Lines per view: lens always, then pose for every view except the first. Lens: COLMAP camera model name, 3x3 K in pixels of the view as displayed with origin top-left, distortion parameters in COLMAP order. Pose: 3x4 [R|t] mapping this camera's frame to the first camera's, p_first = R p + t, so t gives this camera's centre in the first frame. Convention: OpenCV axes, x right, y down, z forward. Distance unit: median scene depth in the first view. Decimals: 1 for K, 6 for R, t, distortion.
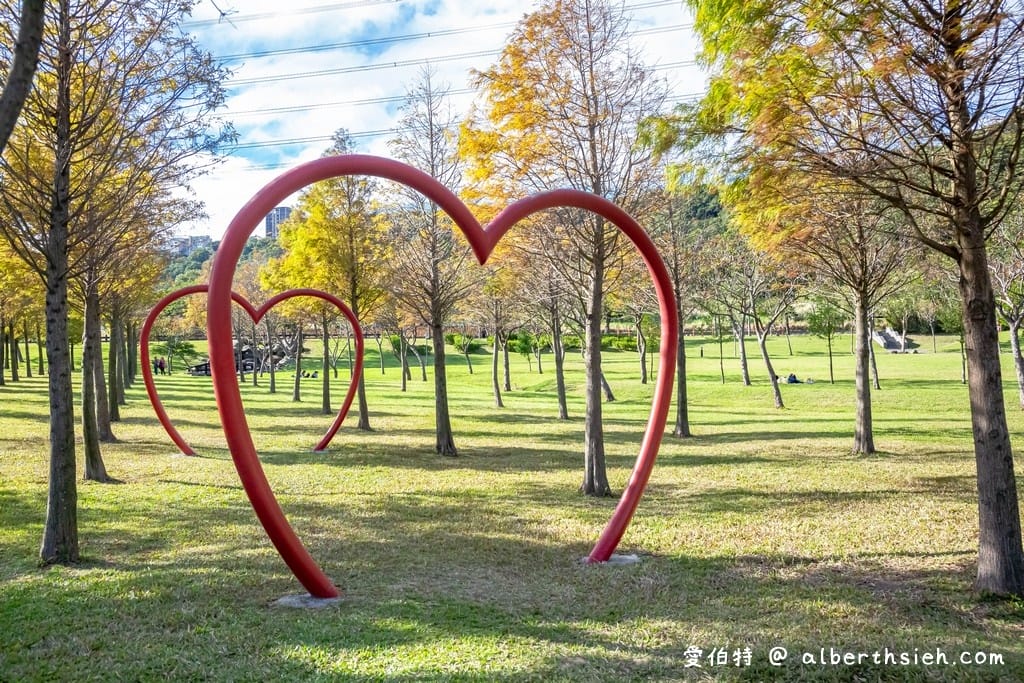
lens RADIAL K [[832.9, 0, 512.0], [0, 832.9, 341.5], [0, 0, 1]] dist [-0.032798, -0.000024]
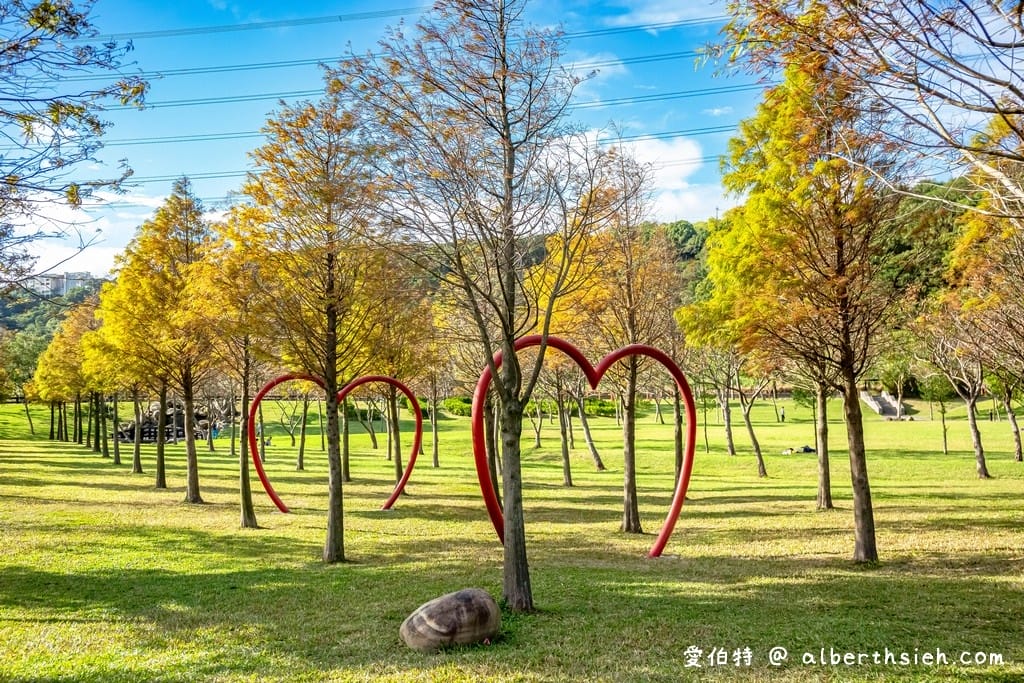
lens RADIAL K [[1025.1, 0, 512.0], [0, 1025.1, 341.5], [0, 0, 1]] dist [-0.007715, 0.000524]
pose [[0.997734, 0.009073, 0.066673, -0.055188], [-0.005274, 0.998364, -0.056938, -0.010435], [-0.067081, 0.056457, 0.996149, -0.186229]]
